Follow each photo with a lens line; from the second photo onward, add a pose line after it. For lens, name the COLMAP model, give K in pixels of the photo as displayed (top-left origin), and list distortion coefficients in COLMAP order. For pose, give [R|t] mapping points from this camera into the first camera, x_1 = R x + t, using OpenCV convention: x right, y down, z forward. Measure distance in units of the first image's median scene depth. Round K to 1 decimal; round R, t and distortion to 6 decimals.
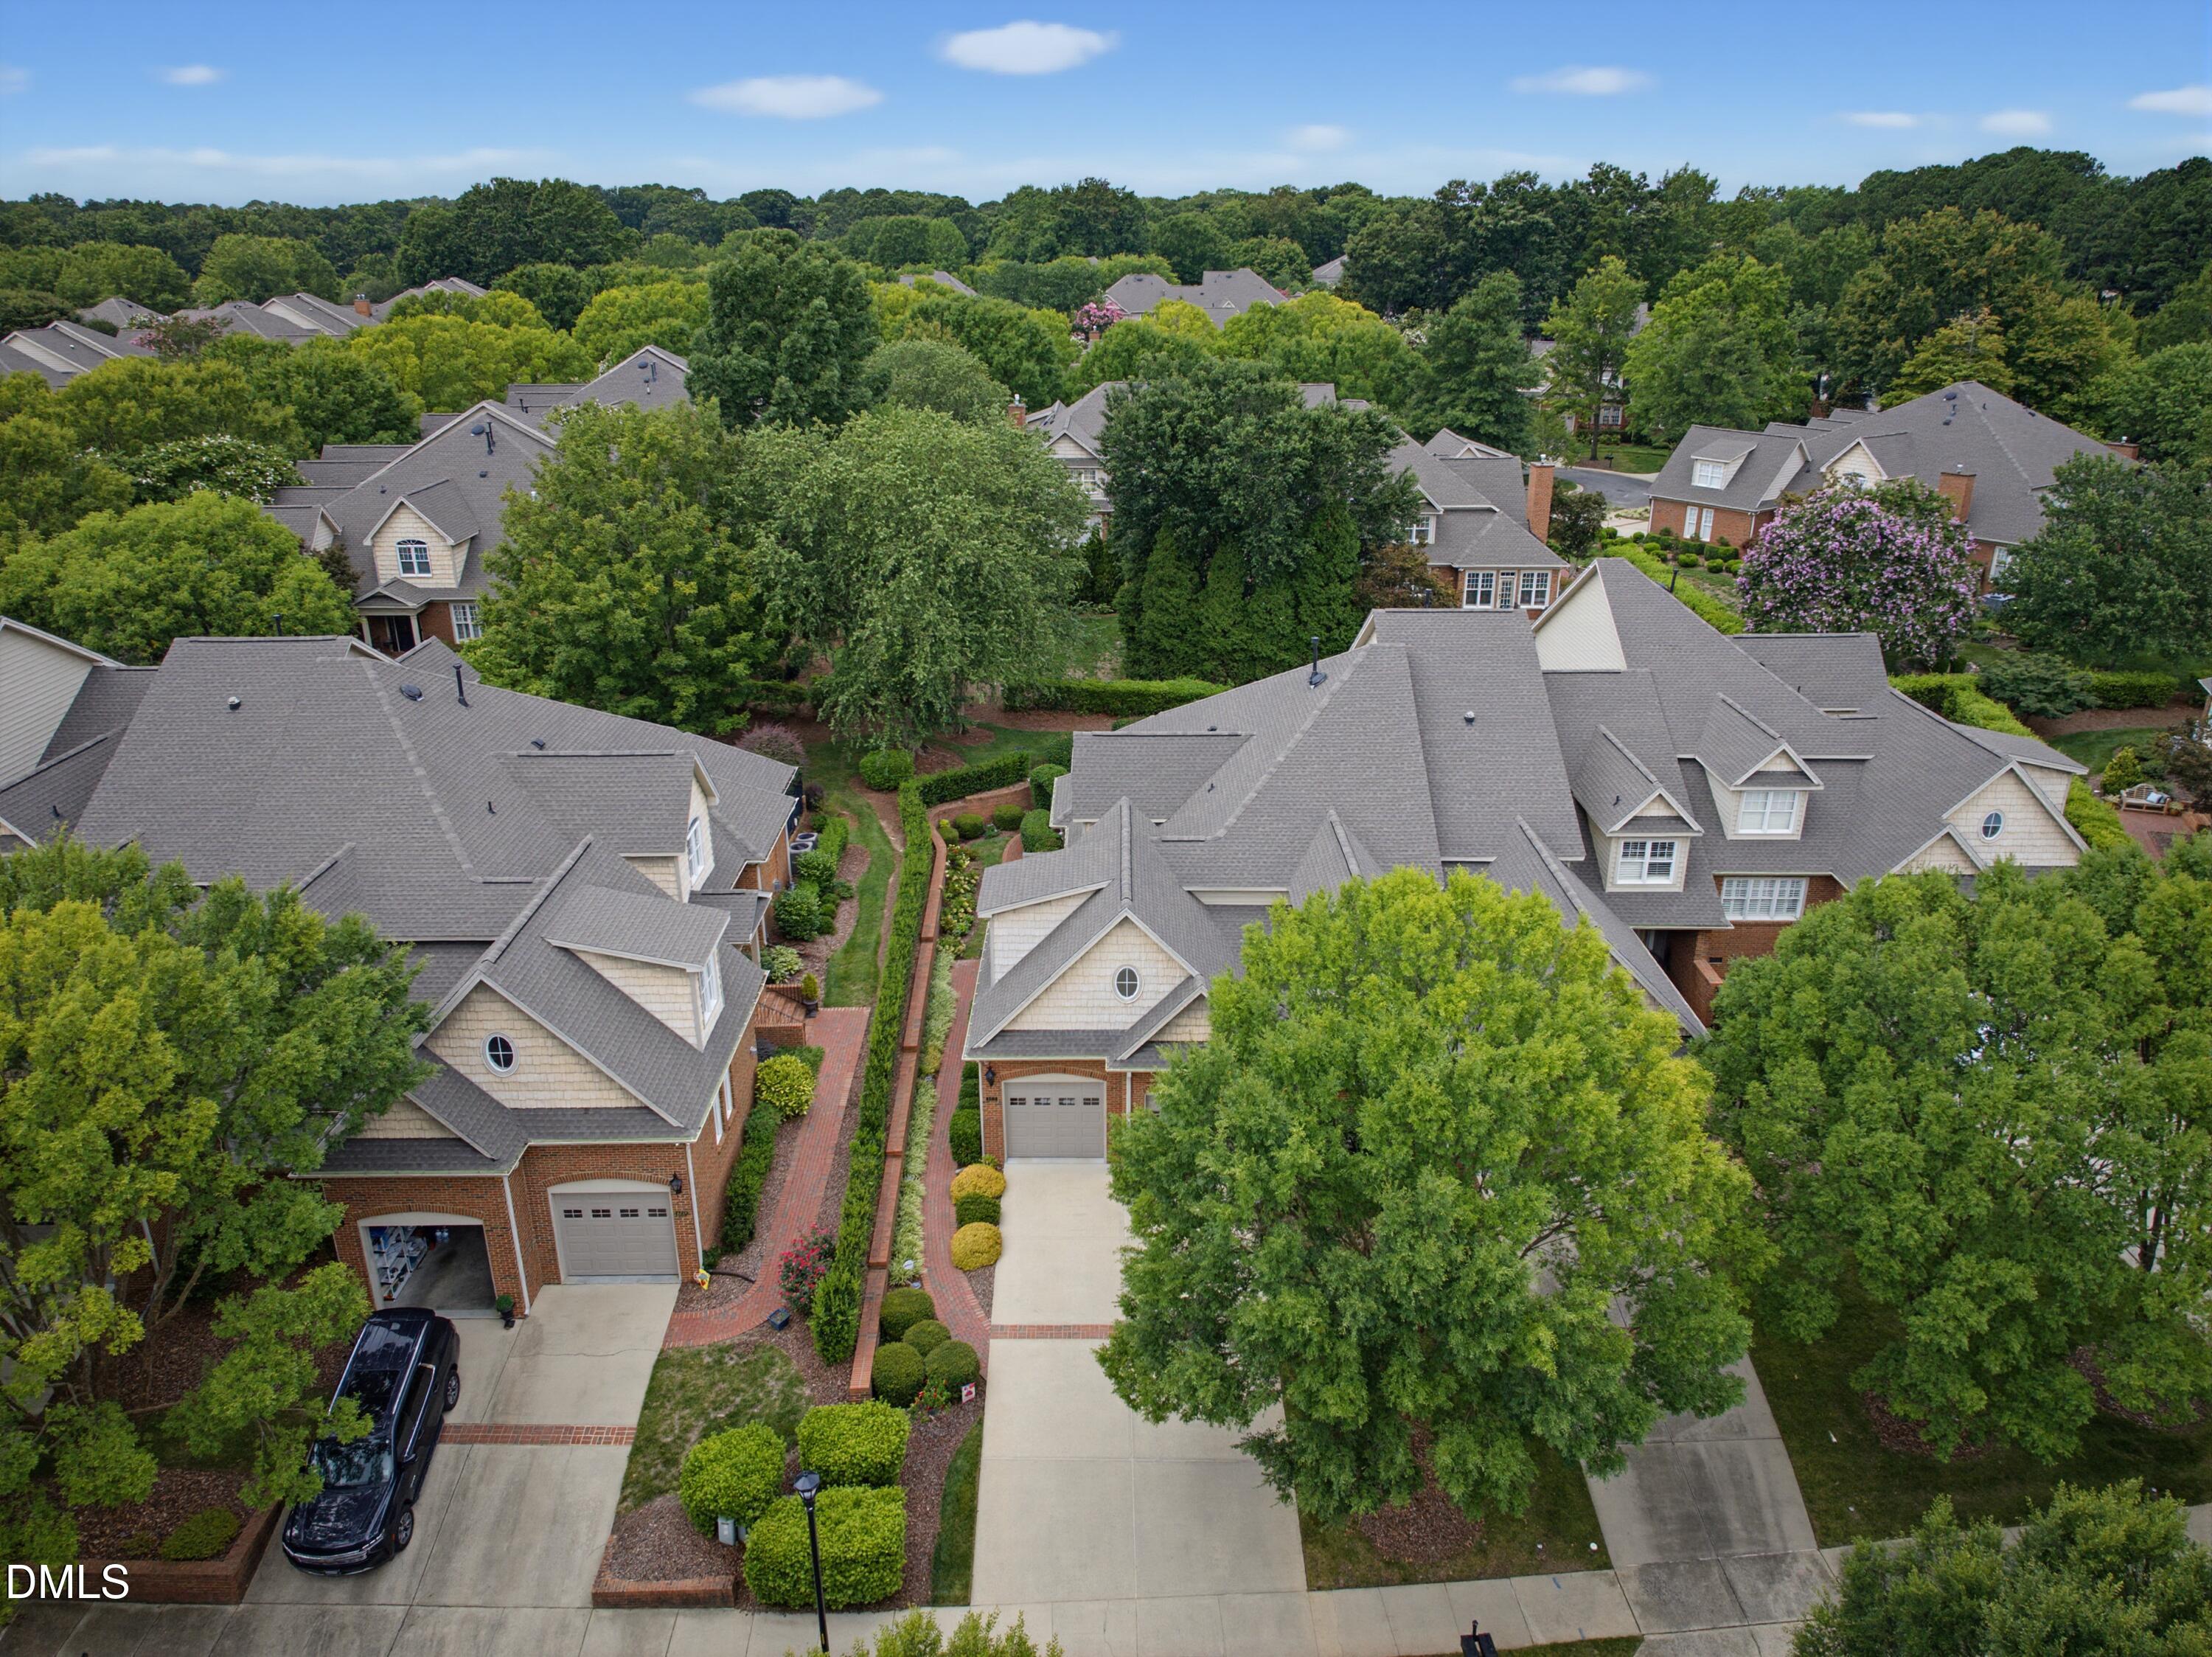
lens RADIAL K [[1526.2, 0, 1100.0], [0, 1526.2, 797.7], [0, 0, 1]] dist [0.002266, -0.004493]
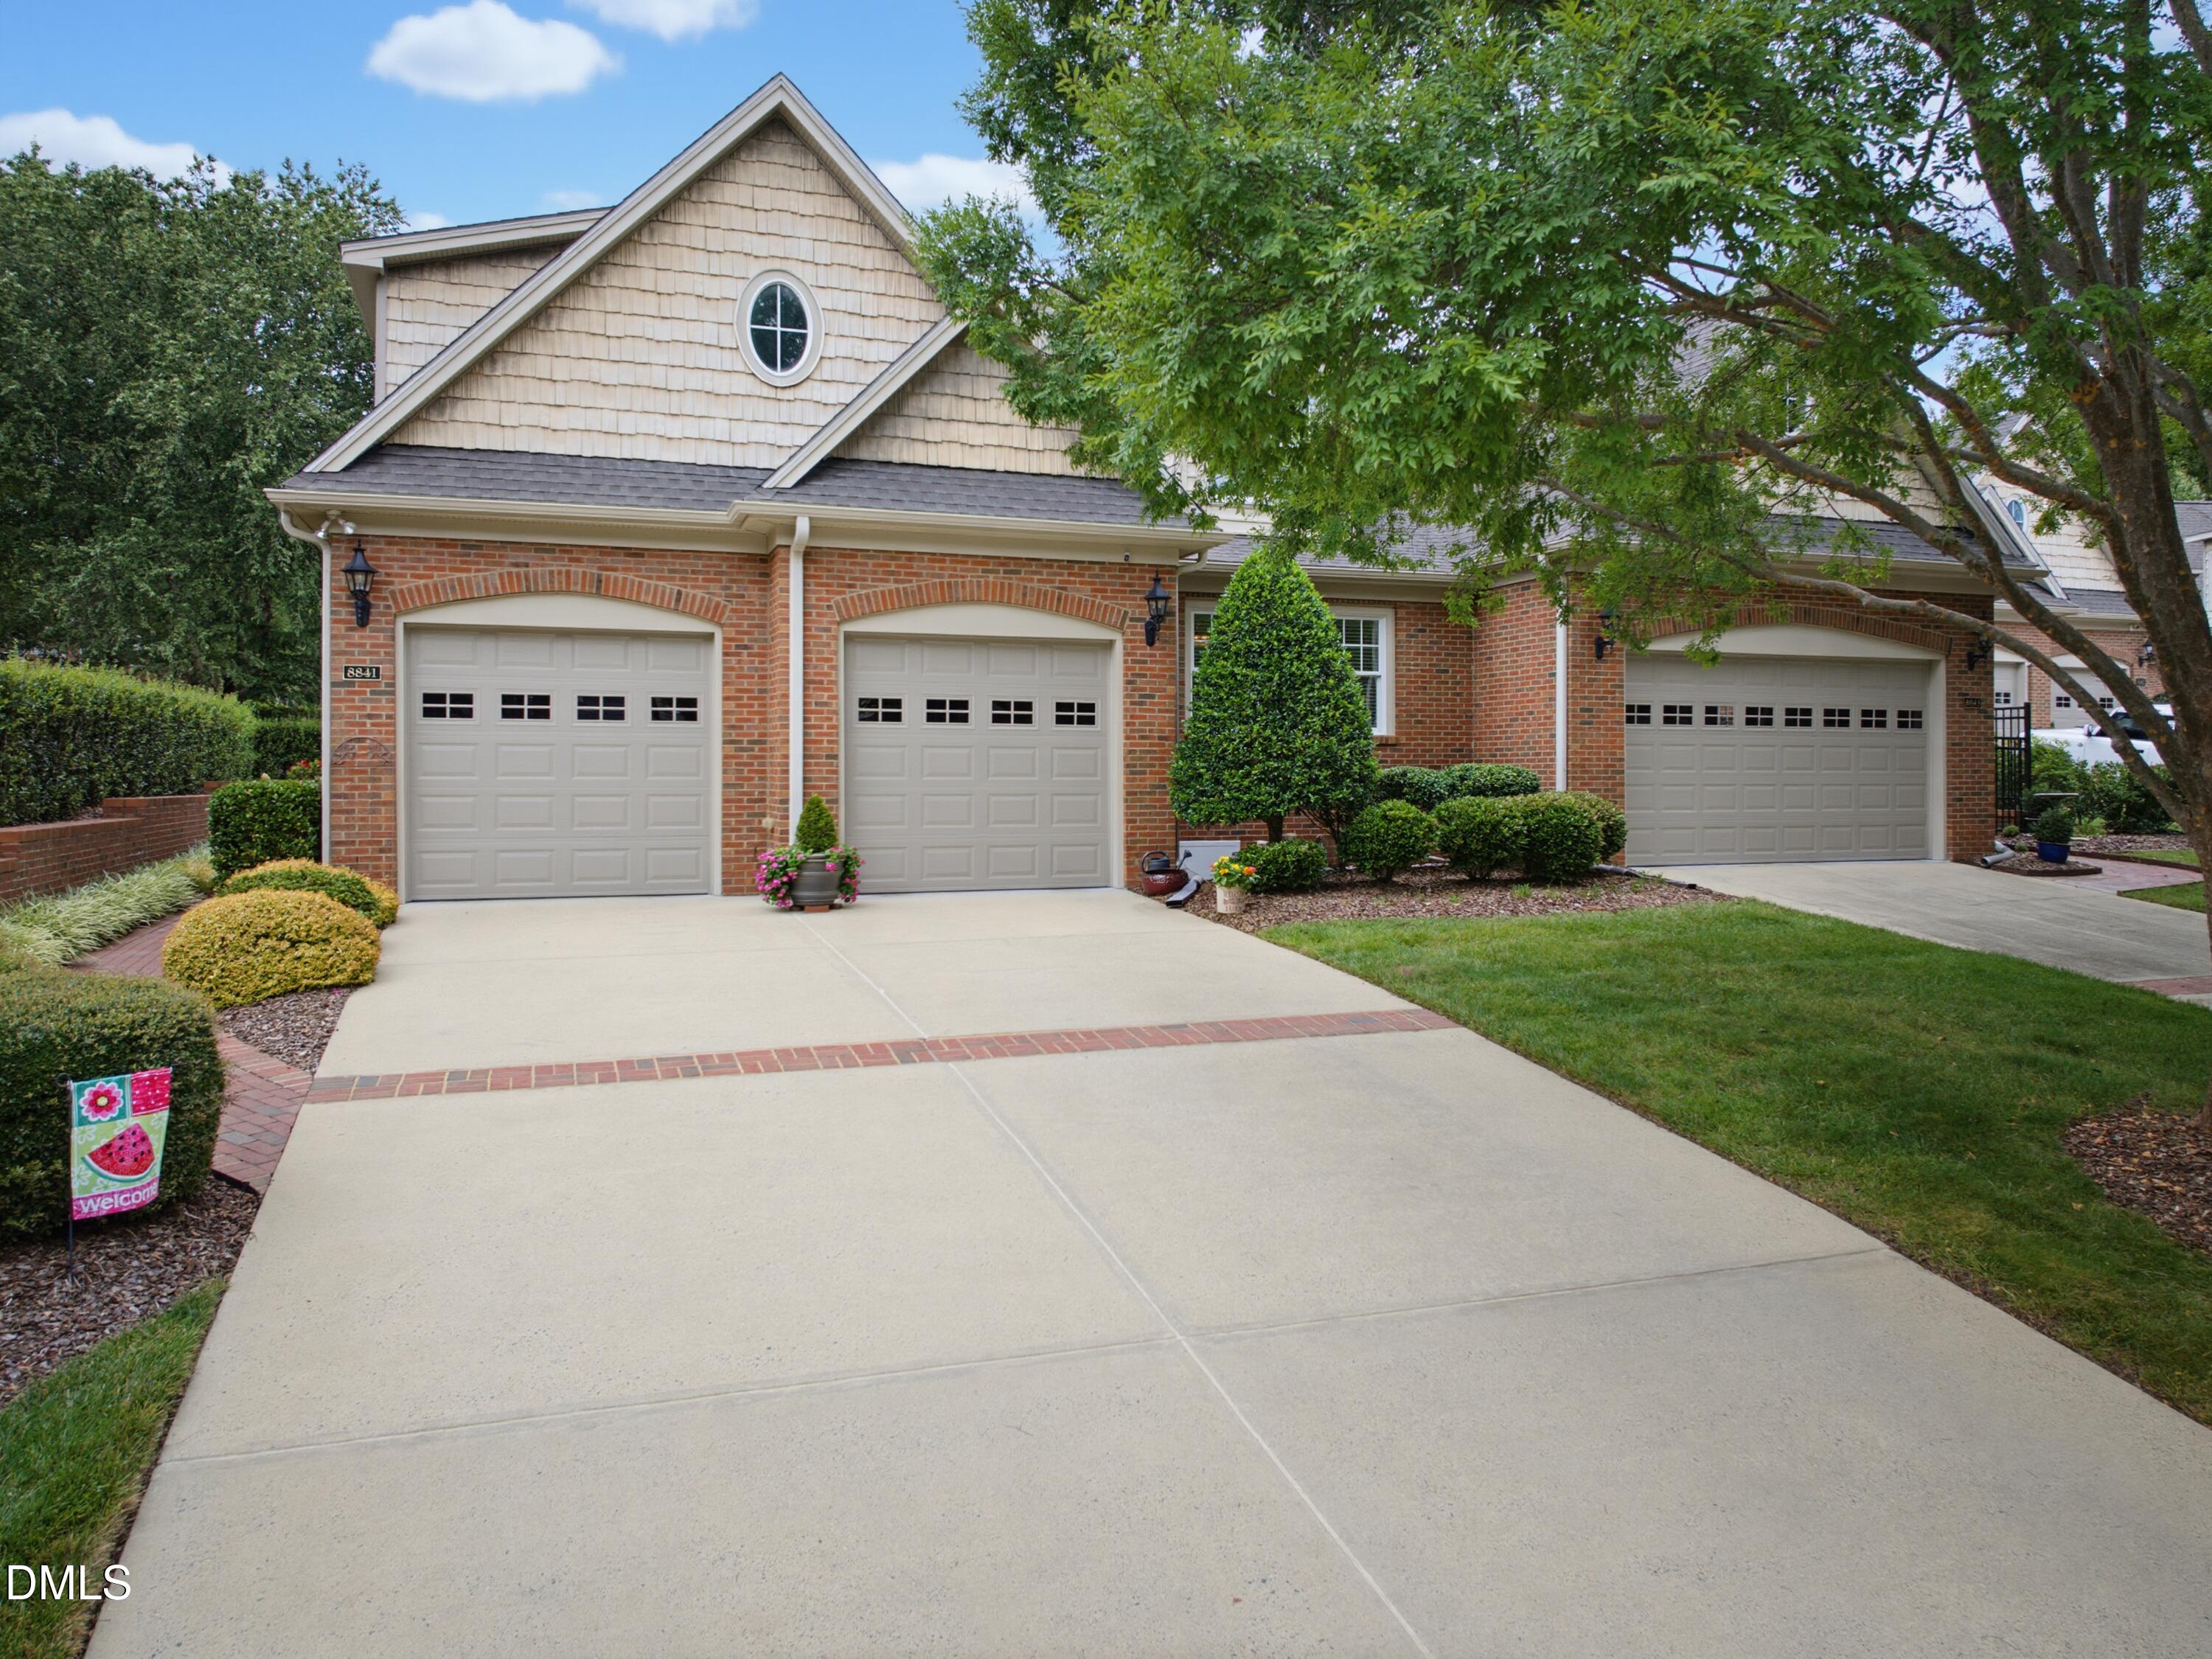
lens RADIAL K [[1526.1, 0, 1100.0], [0, 1526.1, 798.7], [0, 0, 1]] dist [0.002266, -0.004493]
pose [[0.939060, 0.000741, 0.343751, -0.023477], [0.114715, 0.941997, -0.315408, 0.227516], [-0.324046, 0.335620, 0.884507, 0.438967]]
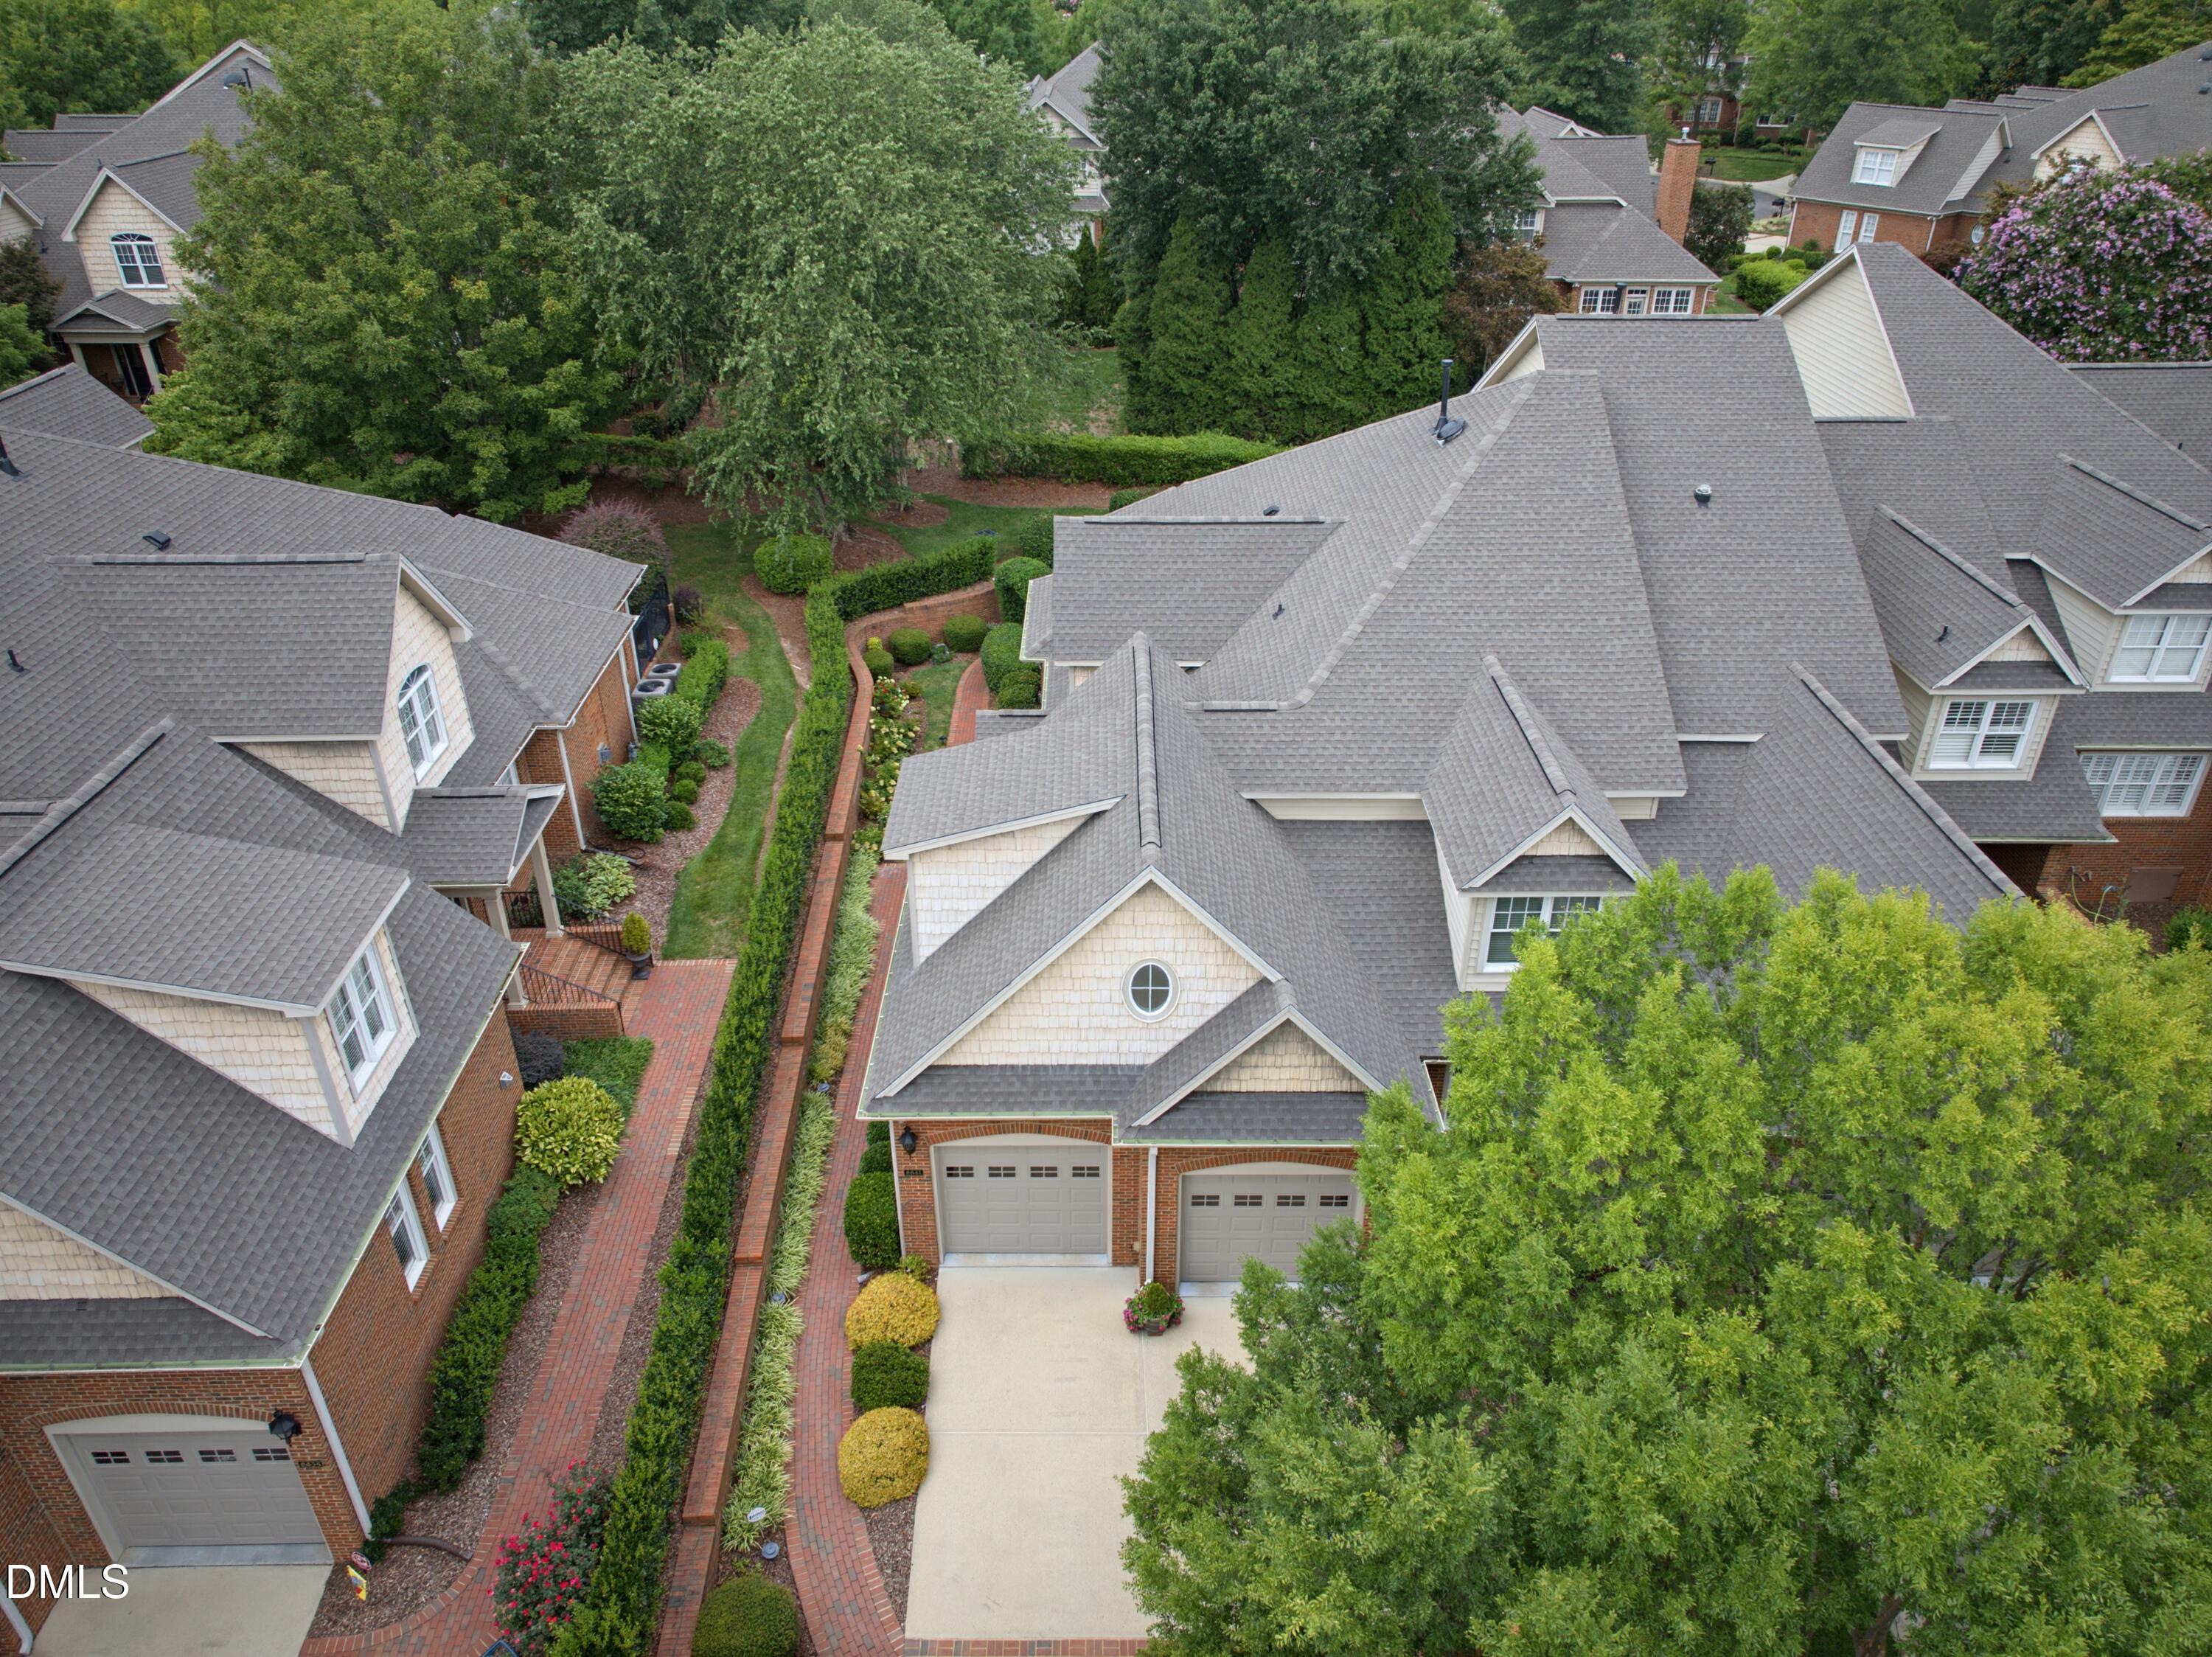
lens RADIAL K [[1521.0, 0, 1103.4], [0, 1521.0, 818.1], [0, 0, 1]] dist [0.000842, -0.002424]
pose [[0.999954, -0.001470, 0.009458, -0.002856], [-0.000109, 0.986311, 0.164894, -0.019748], [-0.009571, -0.164887, 0.986266, 0.299026]]
